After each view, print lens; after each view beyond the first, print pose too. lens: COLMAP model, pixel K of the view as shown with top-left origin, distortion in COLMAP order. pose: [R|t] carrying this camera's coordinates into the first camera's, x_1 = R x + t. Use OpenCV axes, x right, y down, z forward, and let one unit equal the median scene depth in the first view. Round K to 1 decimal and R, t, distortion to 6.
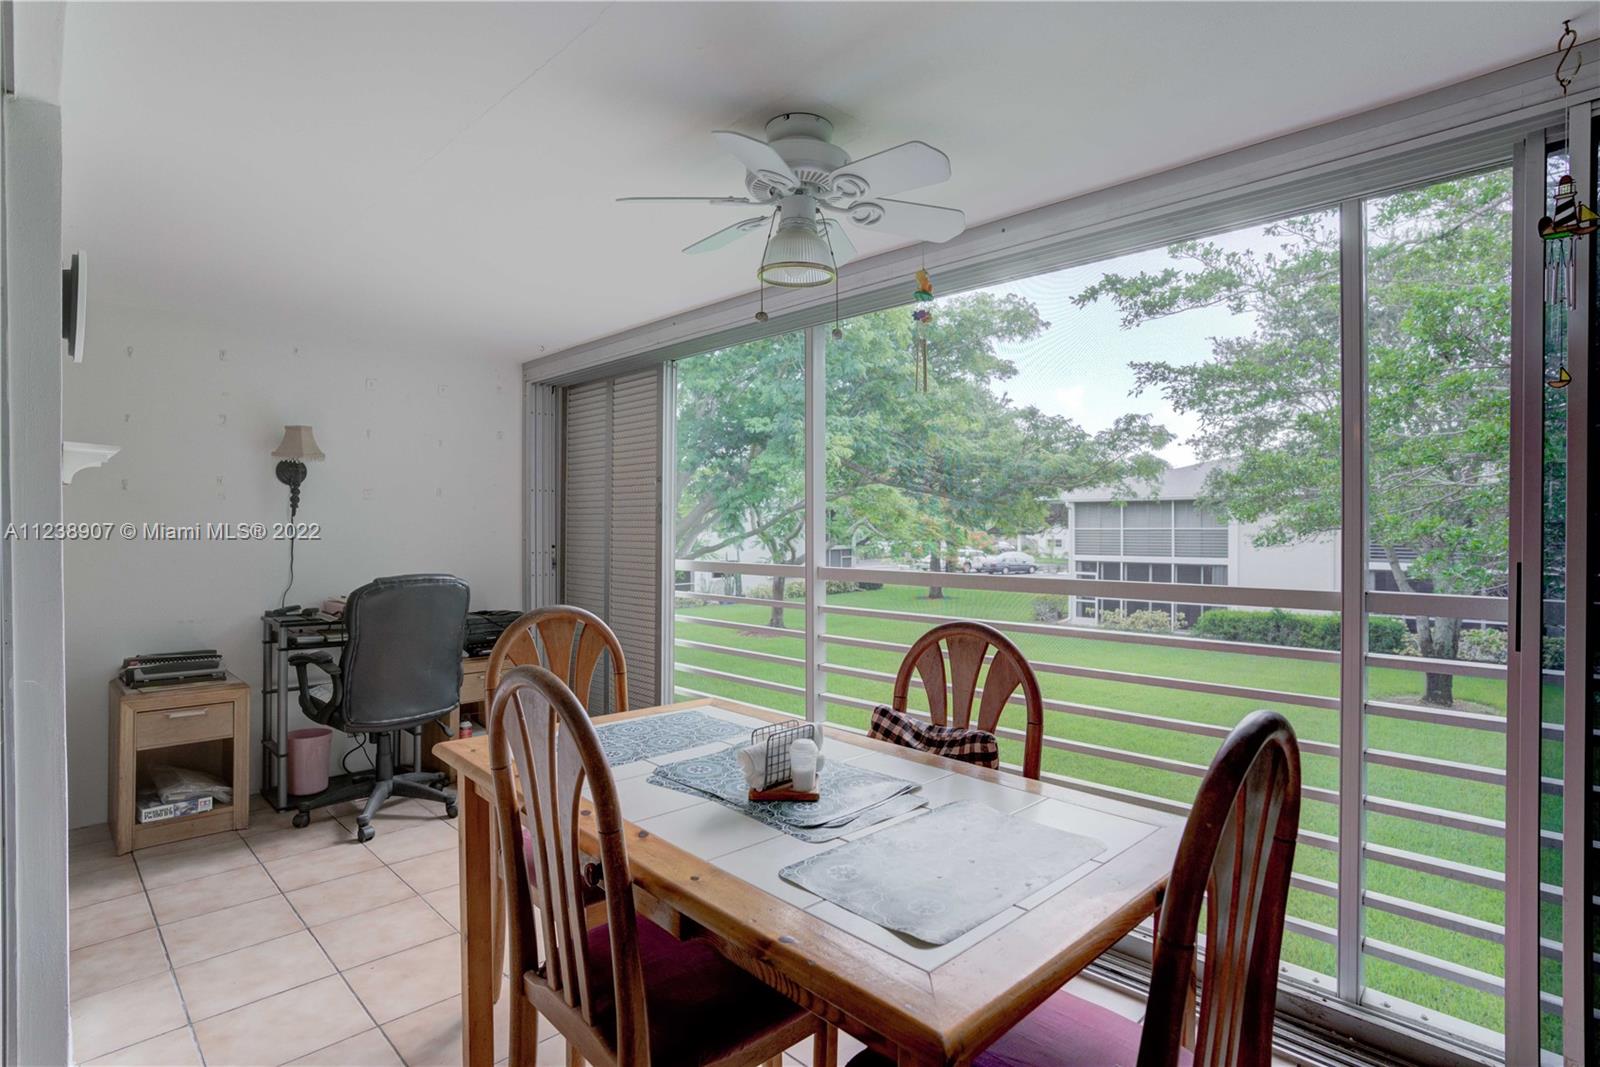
lens RADIAL K [[930.1, 0, 800.0], [0, 930.1, 533.5], [0, 0, 1]] dist [-0.004131, -0.000994]
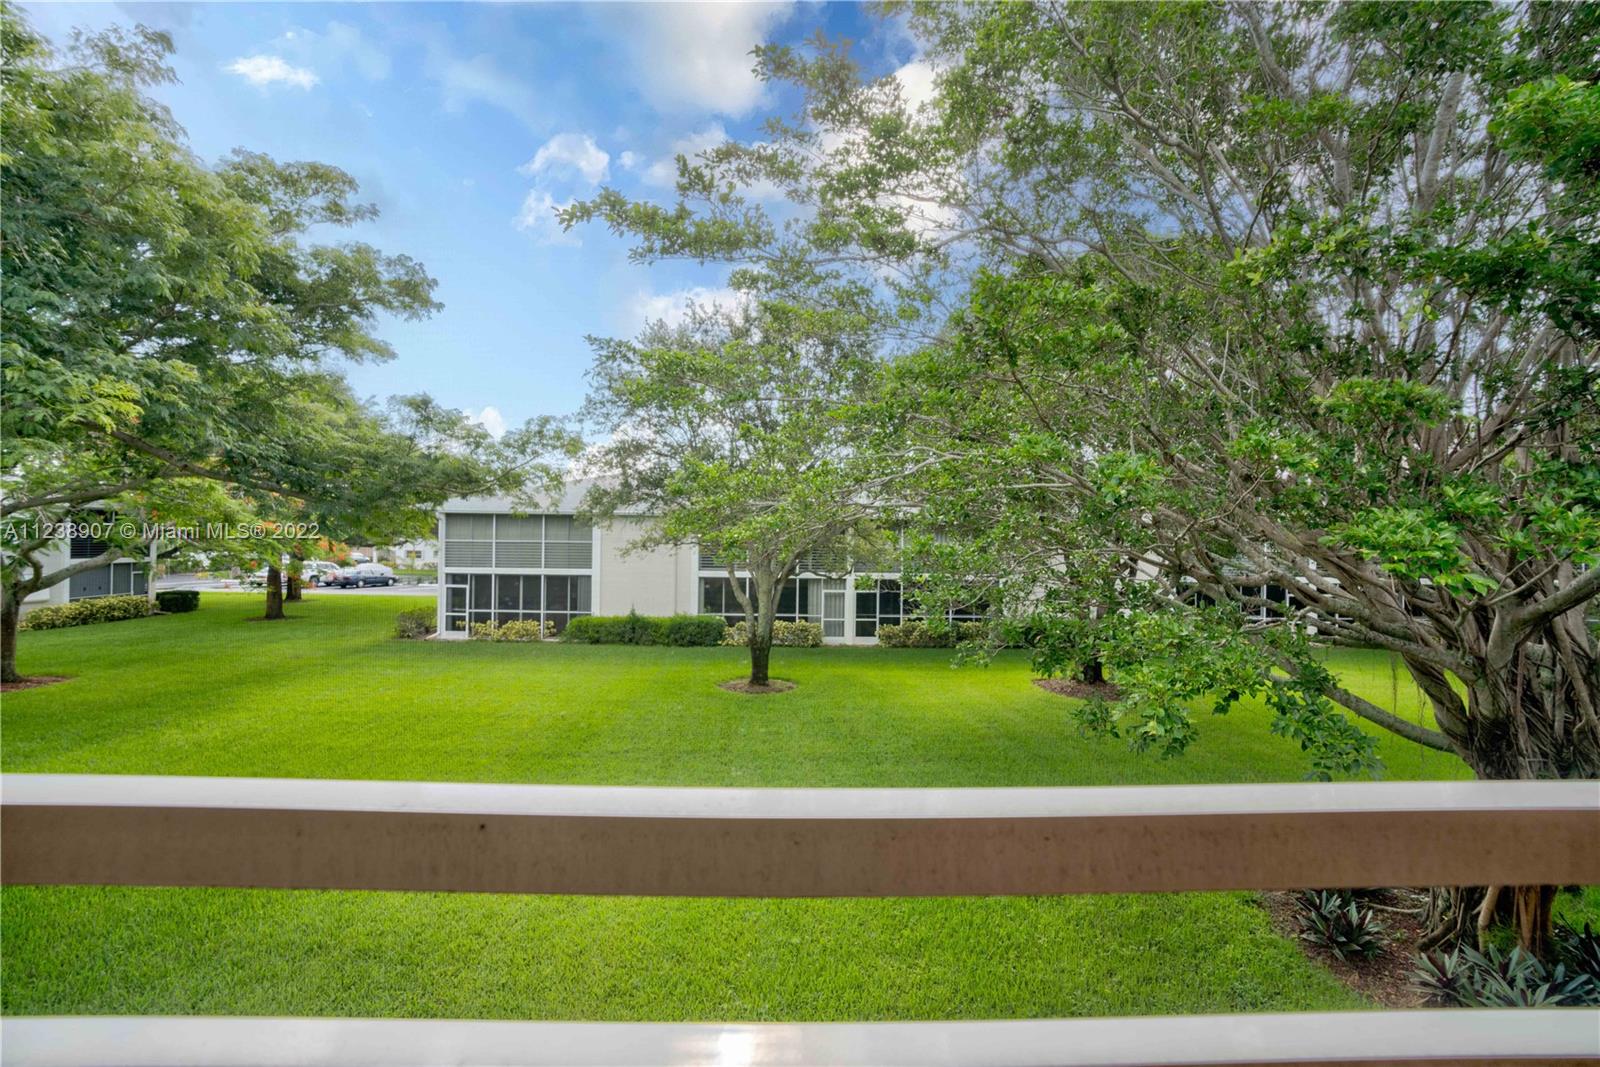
lens RADIAL K [[725.3, 0, 800.0], [0, 725.3, 533.5], [0, 0, 1]] dist [-0.069017, 0.024099]
pose [[0.698000, 0.018819, 0.715851, 0.023174], [-0.008797, 0.999805, -0.017707, -0.002599], [-0.716044, 0.006062, 0.698029, 0.241279]]
